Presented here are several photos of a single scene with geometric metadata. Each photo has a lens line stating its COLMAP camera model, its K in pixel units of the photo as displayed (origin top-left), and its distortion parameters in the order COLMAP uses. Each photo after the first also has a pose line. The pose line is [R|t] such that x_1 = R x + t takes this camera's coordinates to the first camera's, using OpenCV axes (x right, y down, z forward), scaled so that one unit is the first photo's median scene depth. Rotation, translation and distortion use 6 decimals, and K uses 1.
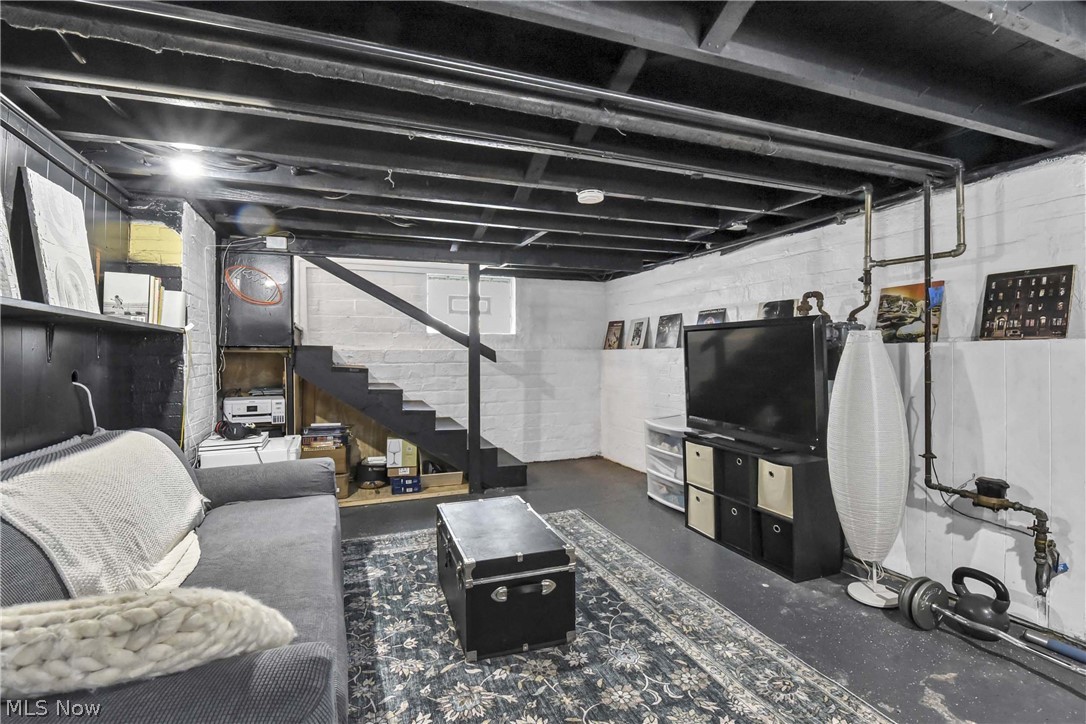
lens RADIAL K [[509.4, 0, 539.4], [0, 509.4, 352.7], [0, 0, 1]] dist [-0.003666, -0.000551]
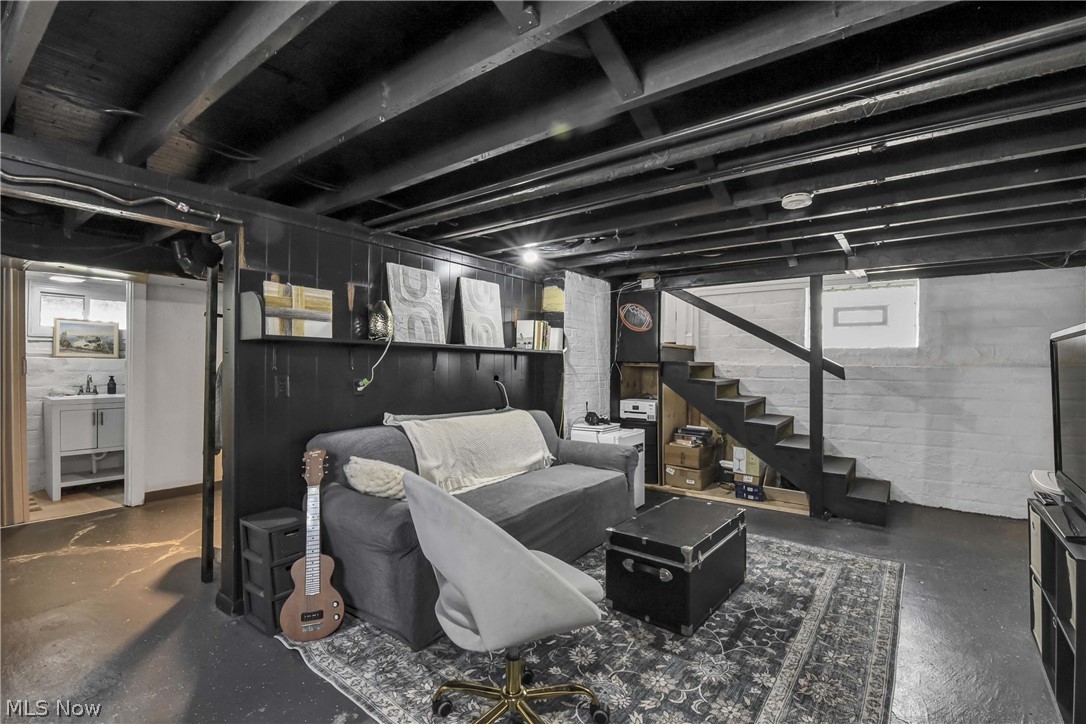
lens RADIAL K [[484.5, 0, 541.9], [0, 484.5, 364.2], [0, 0, 1]] dist [-0.002656, -0.004193]
pose [[0.533570, 0.006156, -0.845734, 0.567331], [-0.011243, 0.999937, 0.000185, -0.005514], [0.845681, 0.009410, 0.533605, 0.137097]]
